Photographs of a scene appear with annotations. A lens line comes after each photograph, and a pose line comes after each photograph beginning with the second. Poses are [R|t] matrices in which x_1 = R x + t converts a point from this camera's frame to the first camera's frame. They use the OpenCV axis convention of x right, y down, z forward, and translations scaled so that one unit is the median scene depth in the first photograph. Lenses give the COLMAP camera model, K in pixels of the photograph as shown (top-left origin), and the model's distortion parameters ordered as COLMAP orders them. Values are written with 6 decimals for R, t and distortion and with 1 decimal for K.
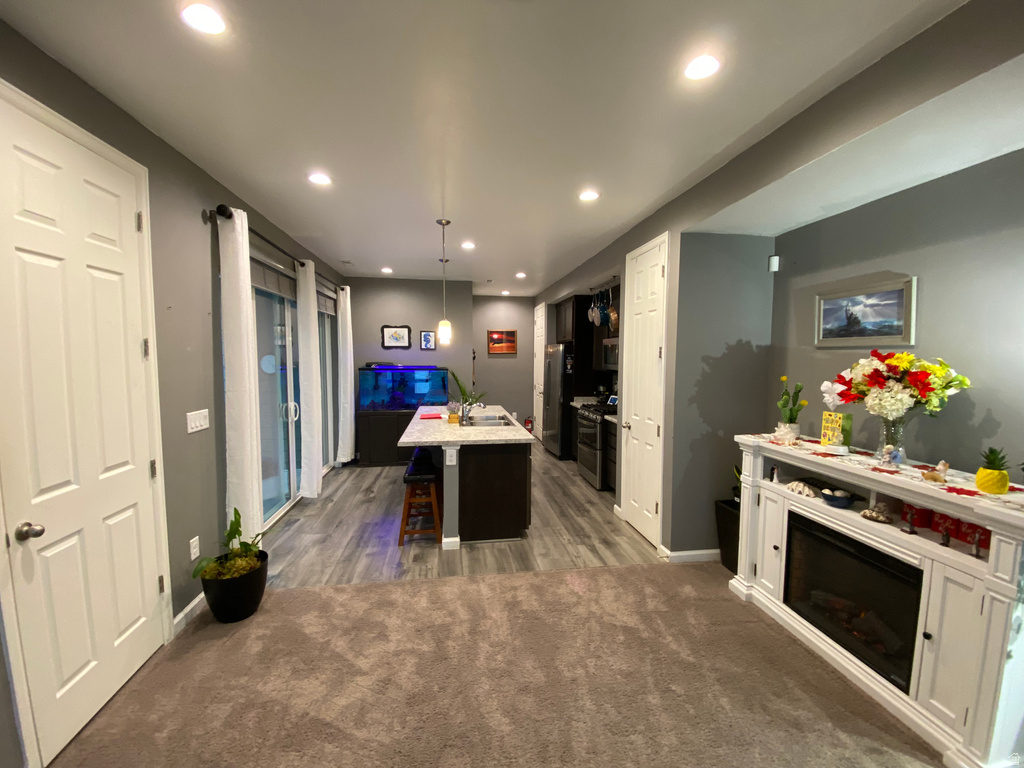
lens RADIAL K [[413.0, 0, 506.0], [0, 413.0, 384.0], [0, 0, 1]] dist [-0.003653, -0.009537]
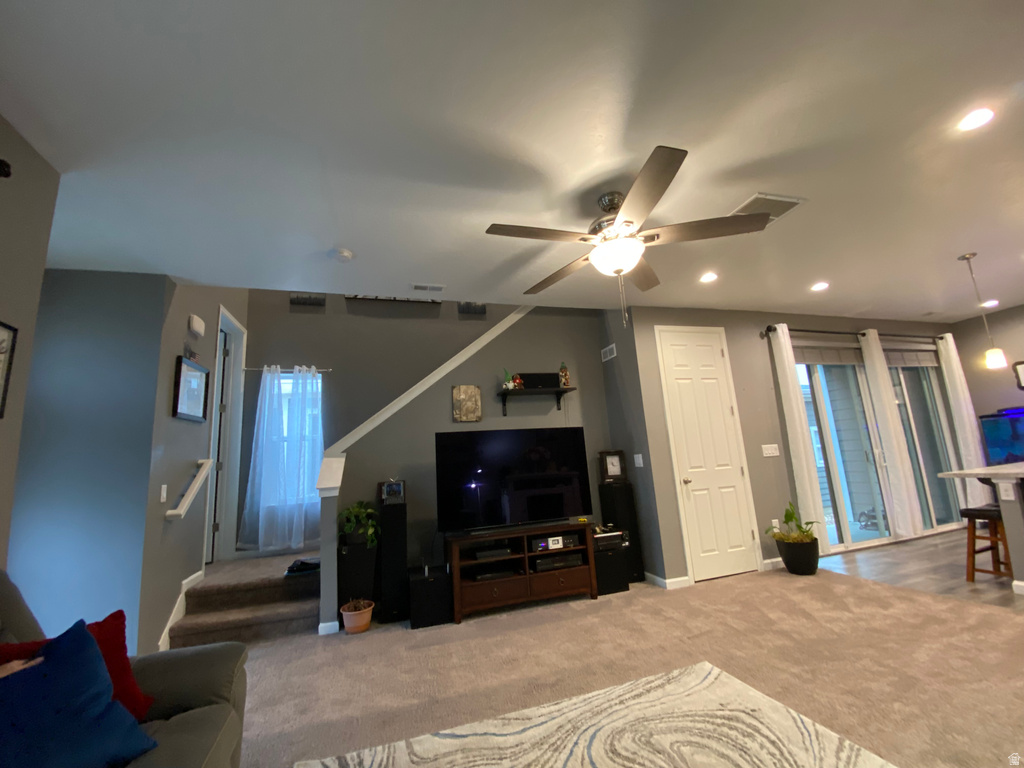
lens RADIAL K [[413.0, 0, 506.9], [0, 413.0, 380.5], [0, 0, 1]] dist [-0.003653, -0.009537]
pose [[0.145290, -0.201753, -0.968600, 0.781345], [-0.005253, 0.978817, -0.204669, 0.152294], [0.989375, 0.034825, 0.141153, -0.332954]]
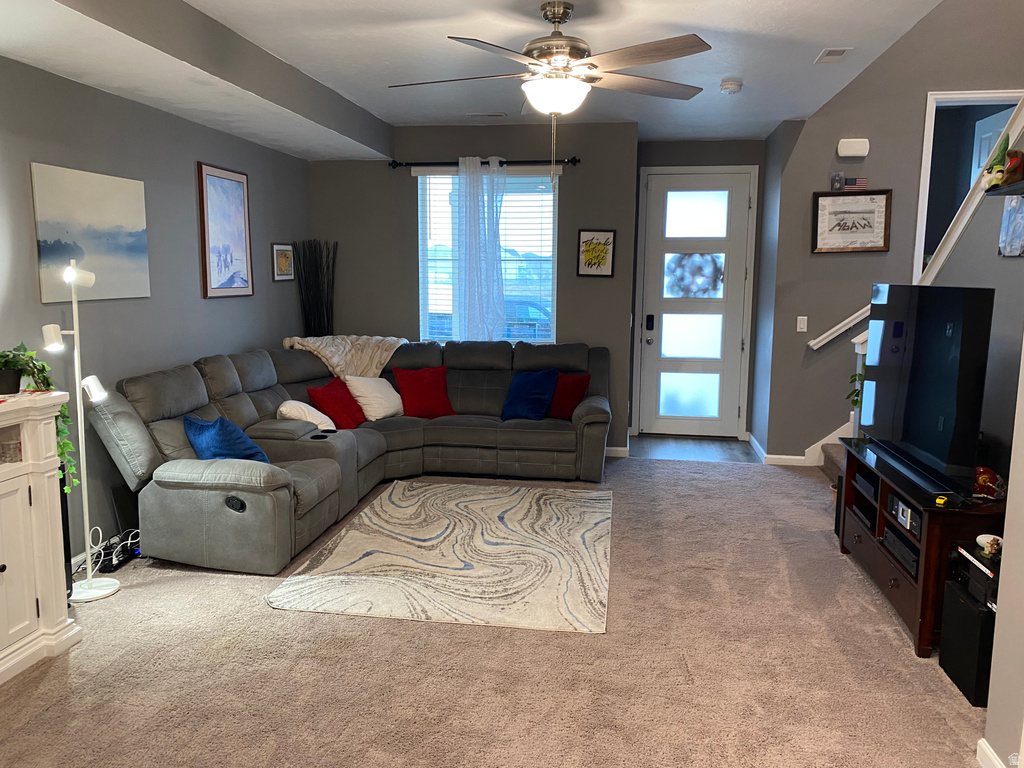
lens RADIAL K [[773.9, 0, 523.3], [0, 773.9, 381.1], [0, 0, 1]] dist [0.043034, -0.065267]
pose [[-0.960969, -0.048911, 0.272299, -0.331264], [0.007646, 0.979176, 0.202868, -0.083799], [-0.276551, 0.197032, -0.940584, 1.370648]]
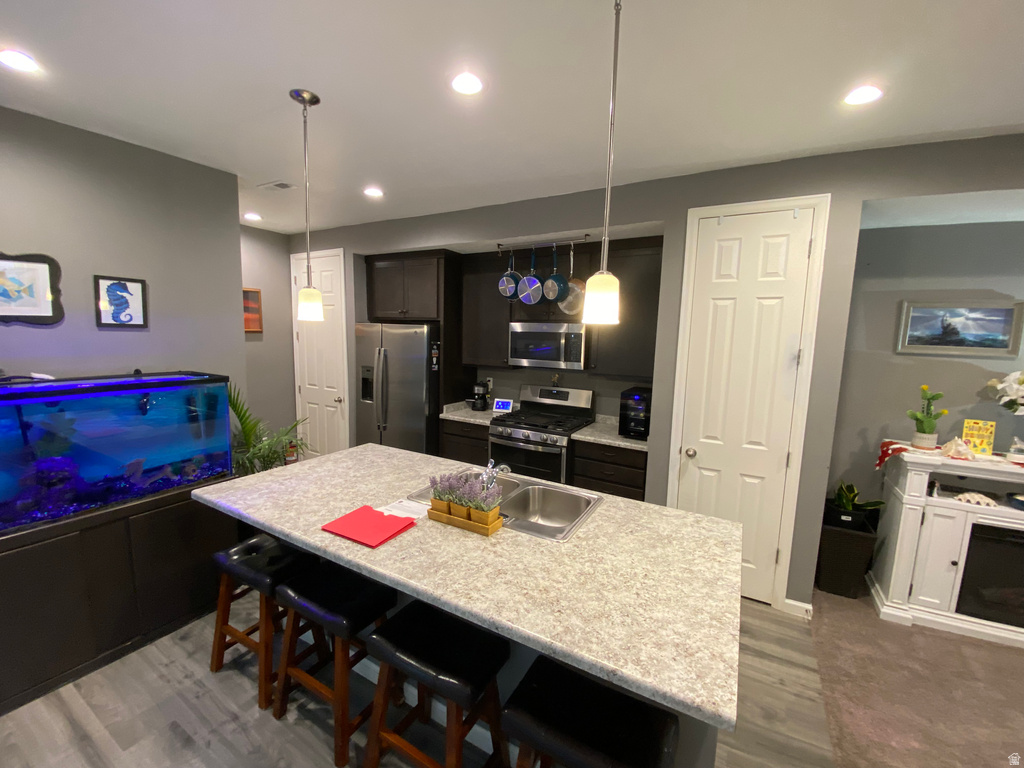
lens RADIAL K [[413.0, 0, 505.3], [0, 413.0, 382.3], [0, 0, 1]] dist [-0.003653, -0.009537]
pose [[0.614344, -0.080115, 0.784961, -0.656777], [0.027413, 0.996399, 0.080240, -0.125583], [-0.788562, -0.027777, 0.614327, 1.155494]]
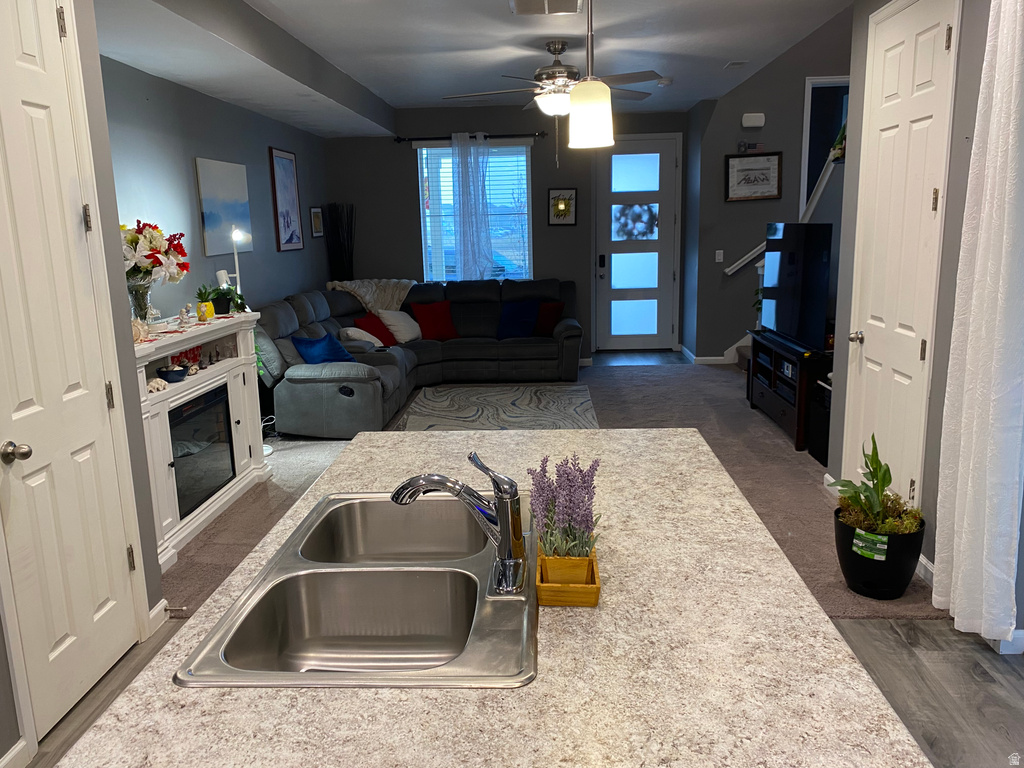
lens RADIAL K [[773.9, 0, 518.6], [0, 773.9, 381.3], [0, 0, 1]] dist [0.043034, -0.065267]
pose [[-0.983517, -0.014239, 0.180256, -0.270302], [0.034434, 0.963901, 0.264025, -0.134006], [-0.177509, 0.265880, -0.947522, 2.097105]]
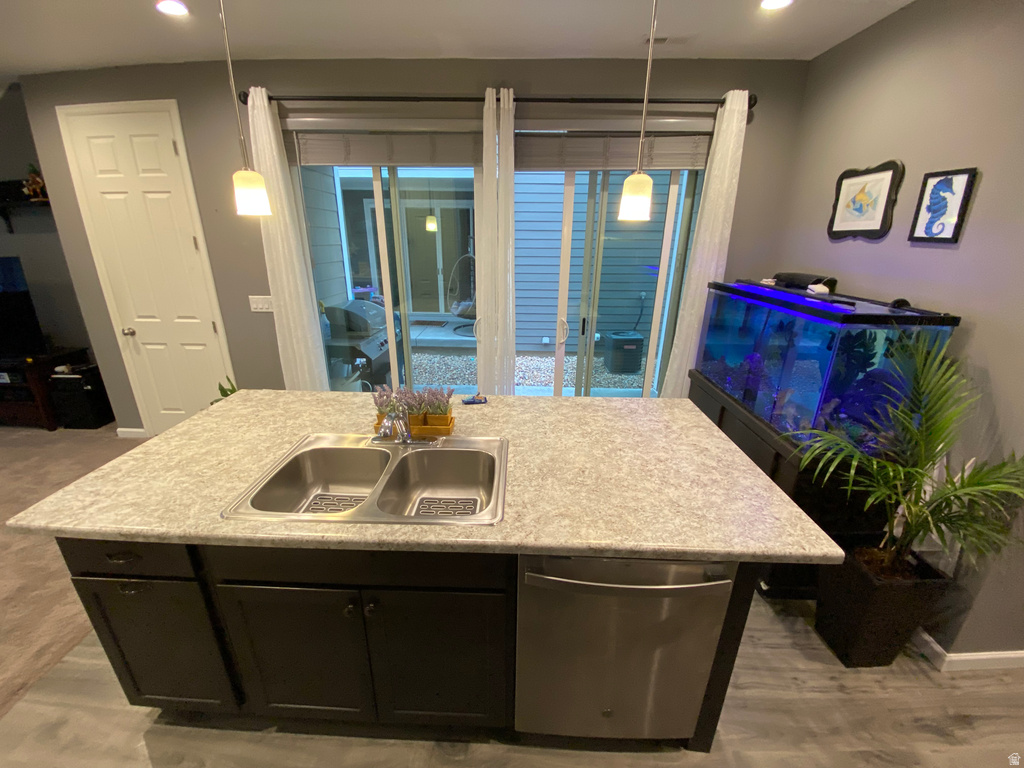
lens RADIAL K [[413.0, 0, 515.4], [0, 413.0, 385.1], [0, 0, 1]] dist [-0.003653, -0.009537]
pose [[-0.151926, 0.328800, -0.932099, 0.361808], [-0.075292, 0.936456, 0.342609, -0.155567], [0.985520, 0.122231, -0.117516, 1.827344]]
